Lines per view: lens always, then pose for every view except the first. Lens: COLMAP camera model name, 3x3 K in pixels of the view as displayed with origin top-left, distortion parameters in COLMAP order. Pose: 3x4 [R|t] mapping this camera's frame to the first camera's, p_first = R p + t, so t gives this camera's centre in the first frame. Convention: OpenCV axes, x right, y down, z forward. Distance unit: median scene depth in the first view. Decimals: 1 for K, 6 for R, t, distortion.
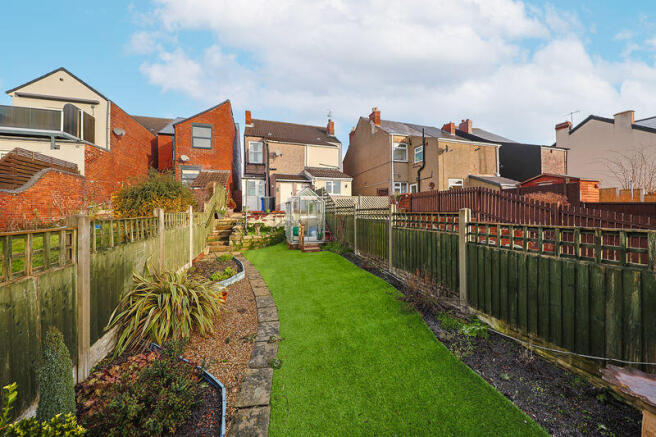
lens RADIAL K [[217.4, 0, 326.7], [0, 217.4, 212.9], [0, 0, 1]] dist [-0.003044, -0.000299]
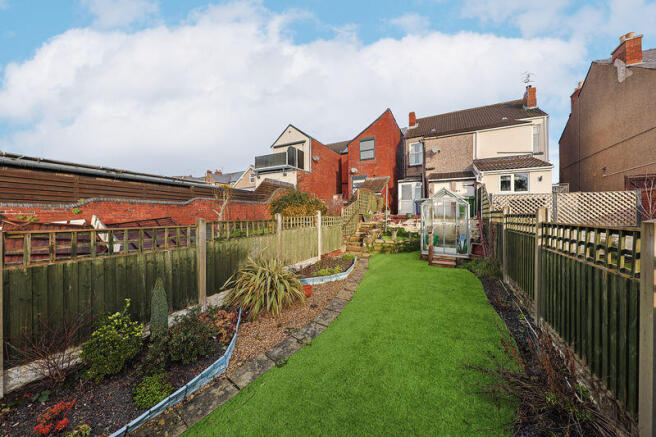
lens RADIAL K [[215.7, 0, 328.8], [0, 215.7, 217.0], [0, 0, 1]] dist [0.009262, -0.004581]
pose [[0.698933, 0.016284, -0.715002, 0.130313], [-0.012435, 0.999866, 0.010616, -0.005544], [0.715079, 0.001471, 0.699042, 0.082223]]
